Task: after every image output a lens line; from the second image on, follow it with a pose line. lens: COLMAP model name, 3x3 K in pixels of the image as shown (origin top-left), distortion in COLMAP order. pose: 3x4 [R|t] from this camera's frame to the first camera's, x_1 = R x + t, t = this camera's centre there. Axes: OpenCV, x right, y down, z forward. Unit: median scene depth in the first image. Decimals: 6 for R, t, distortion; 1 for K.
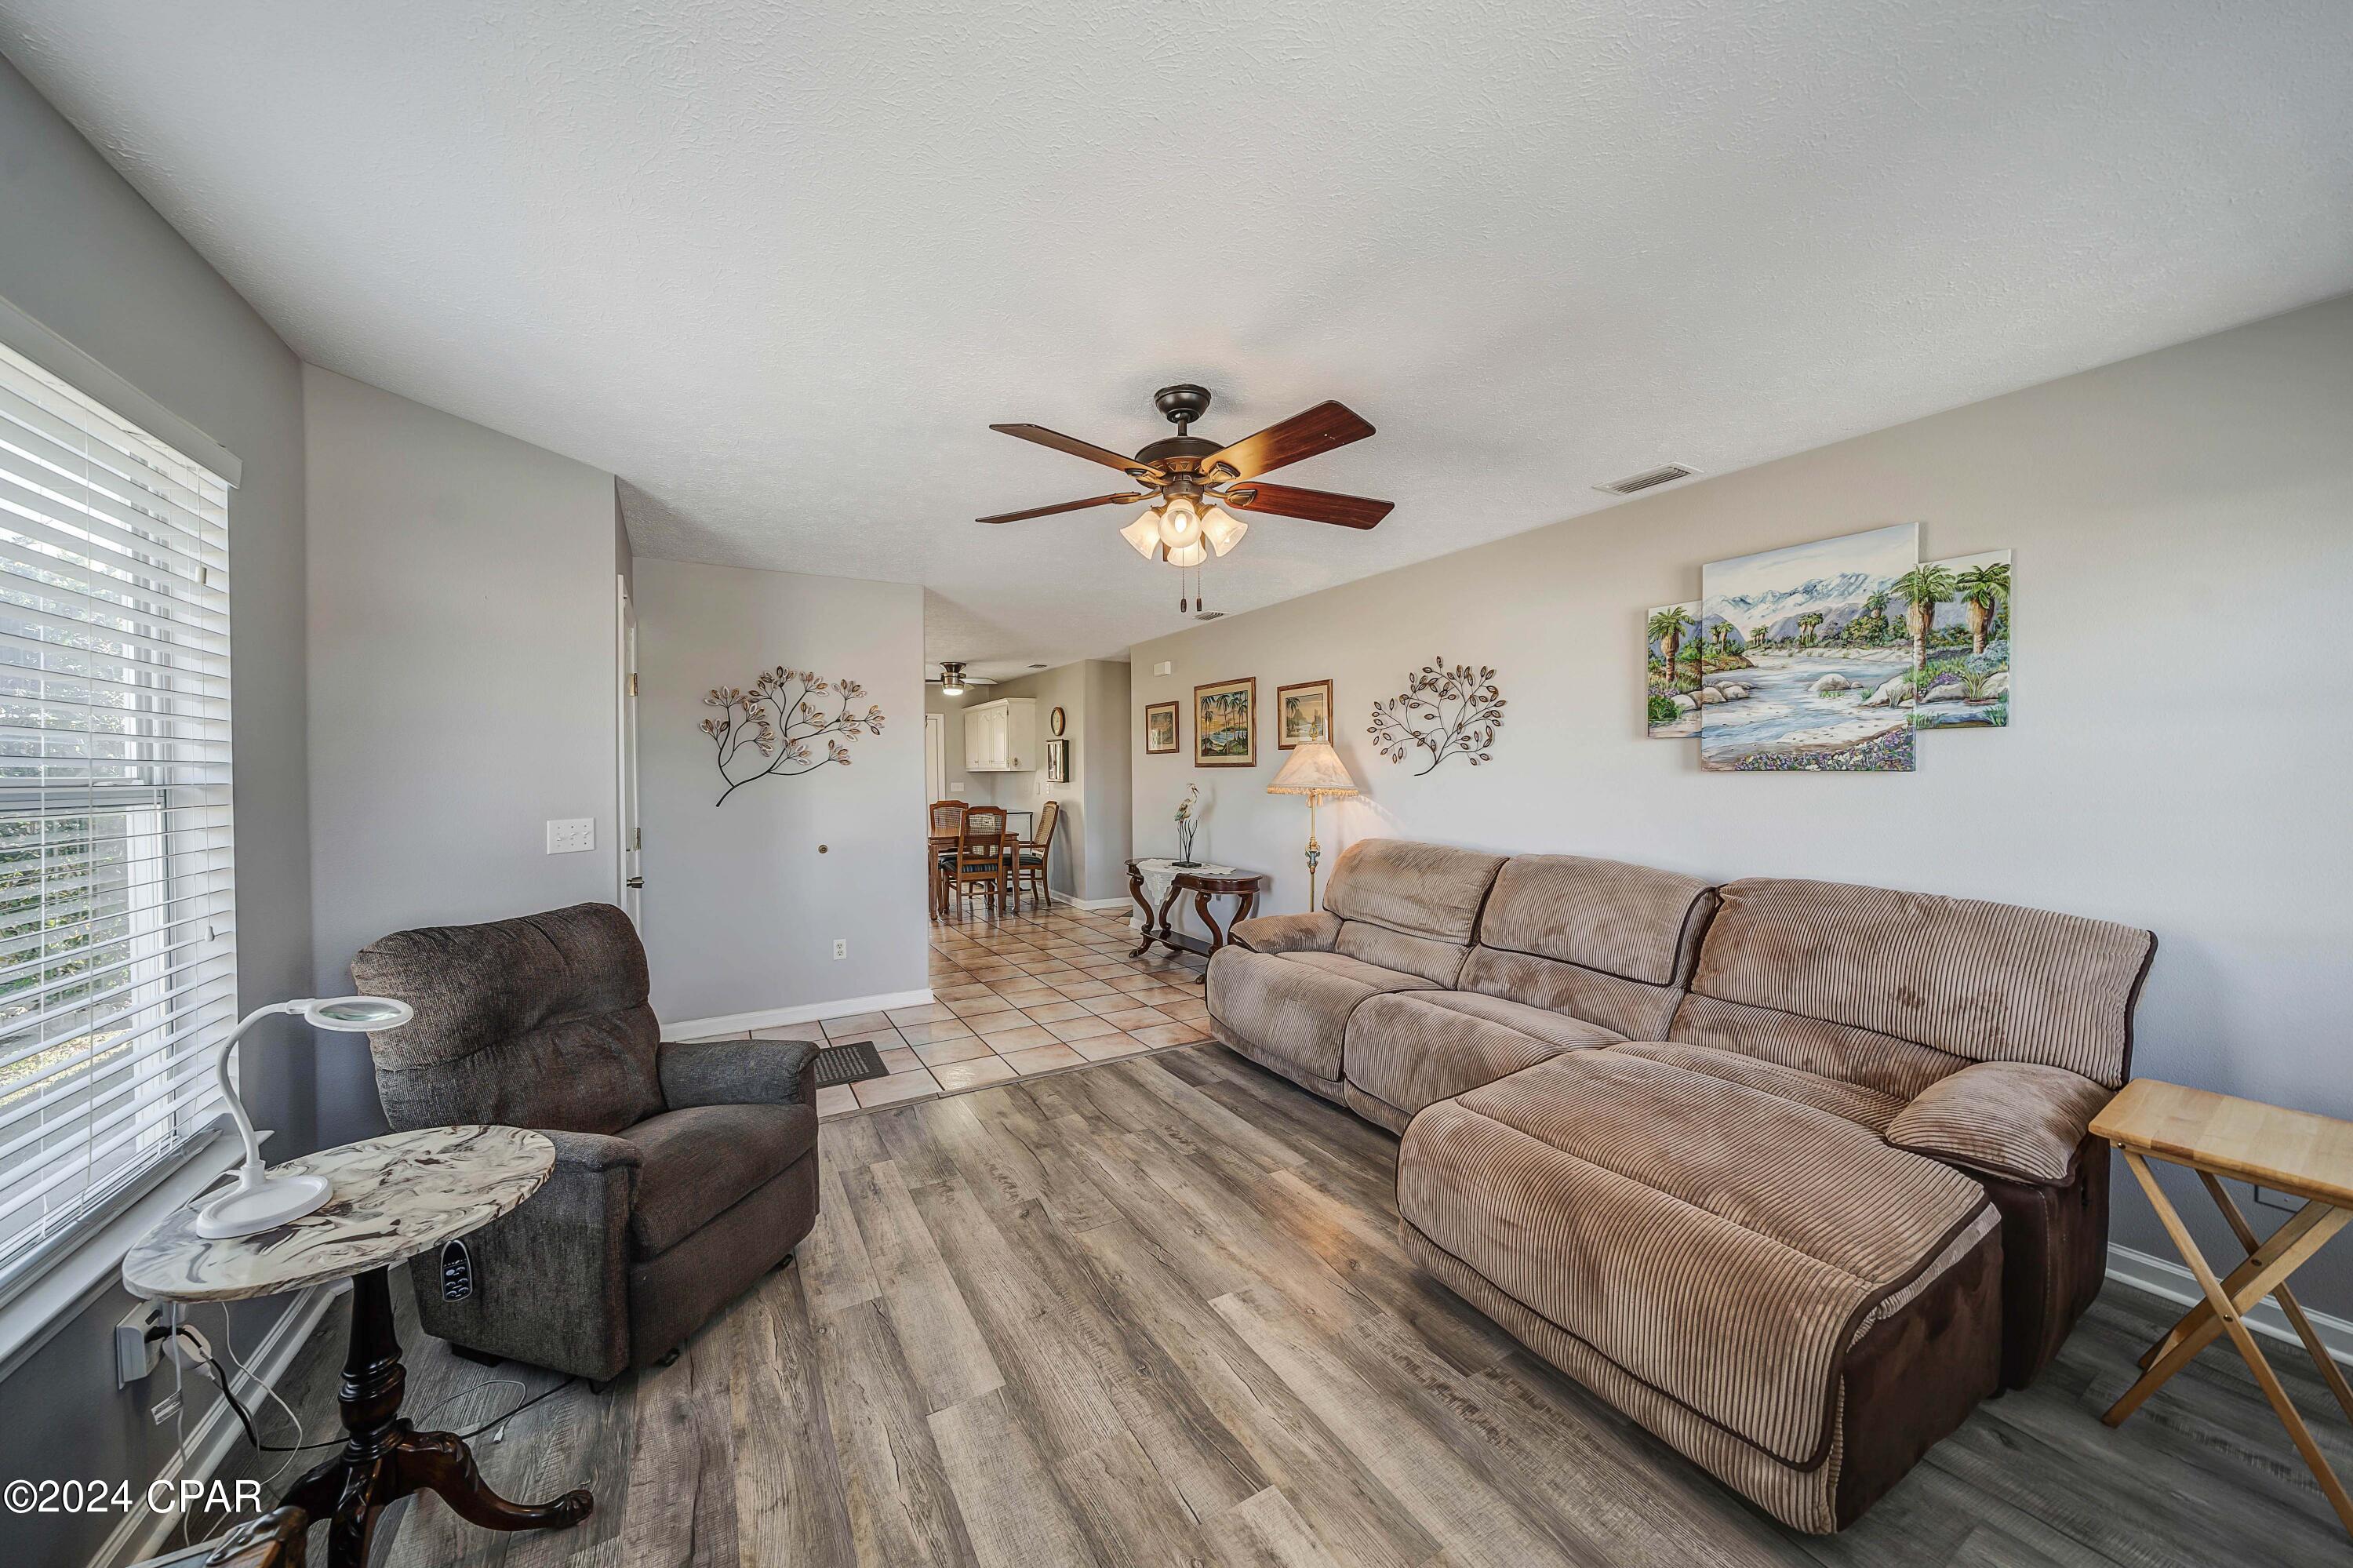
lens RADIAL K [[827.7, 0, 1156.0], [0, 827.7, 780.5], [0, 0, 1]] dist [-0.004785, 0.000264]
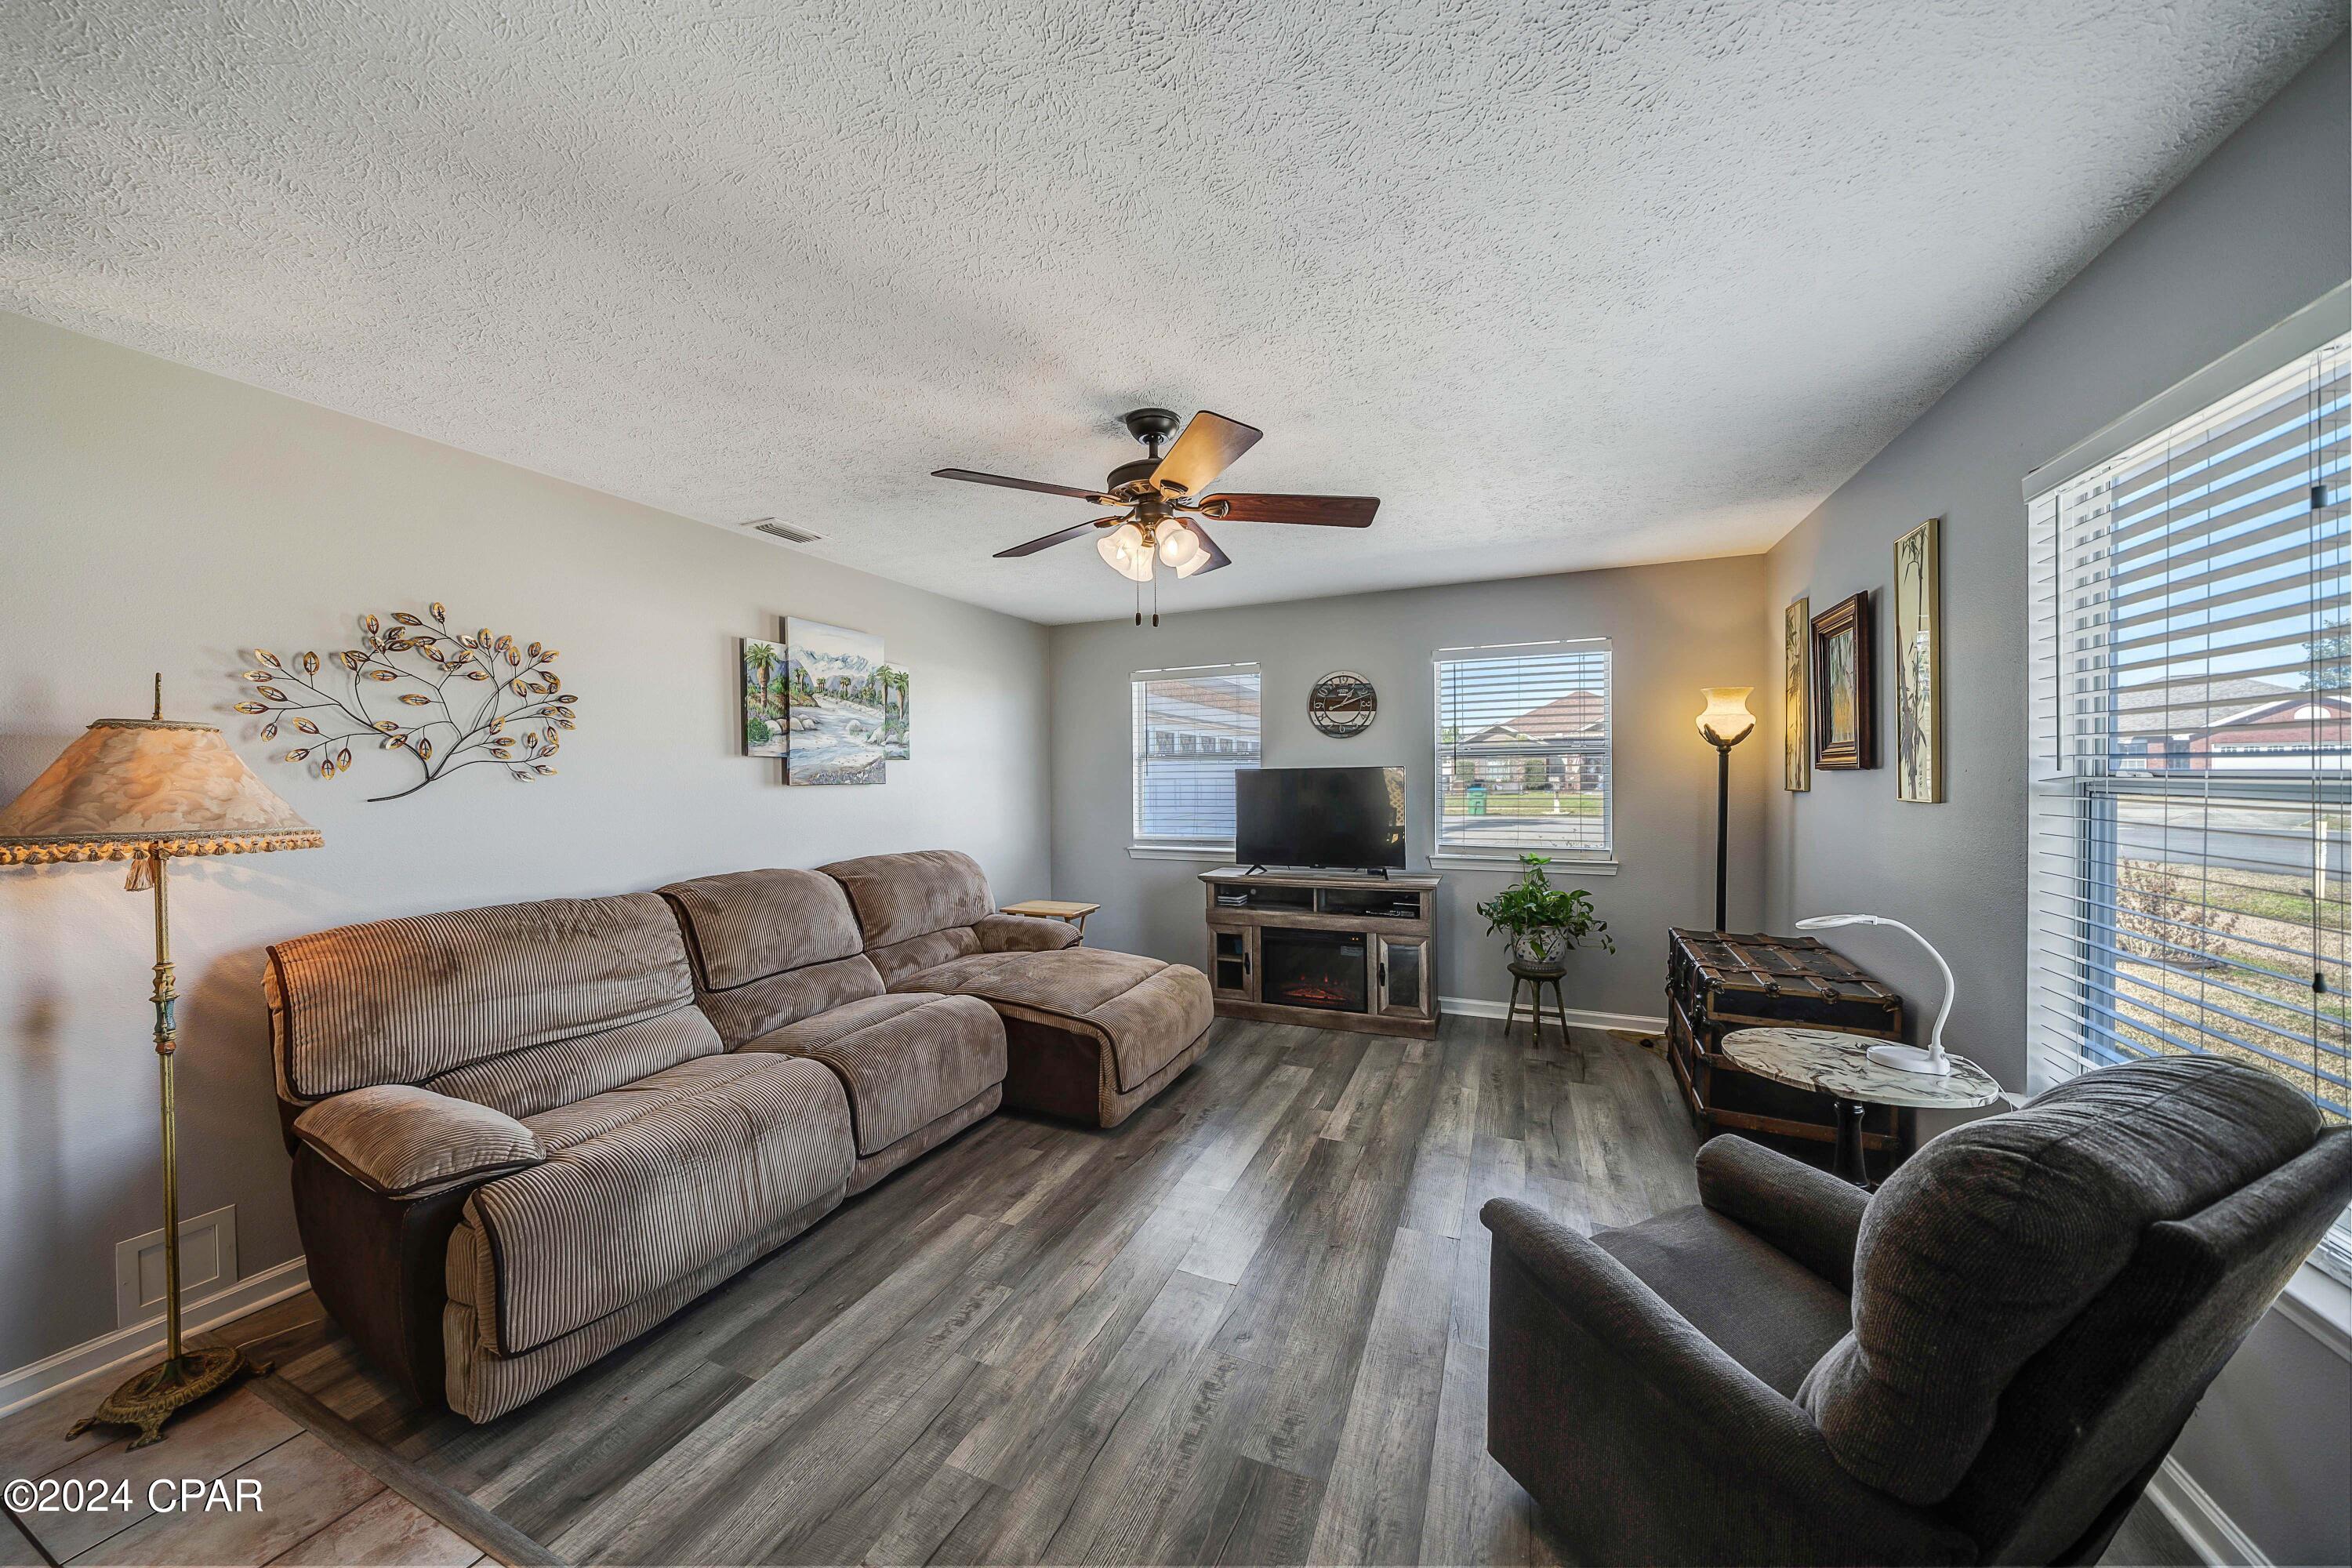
lens RADIAL K [[827.4, 0, 1158.8], [0, 827.4, 778.2], [0, 0, 1]] dist [-0.004785, 0.000264]
pose [[-0.606478, 0.009789, 0.795040, -0.626349], [0.024955, 0.999666, 0.006728, -0.016598], [-0.794709, 0.023920, -0.606520, 1.286799]]
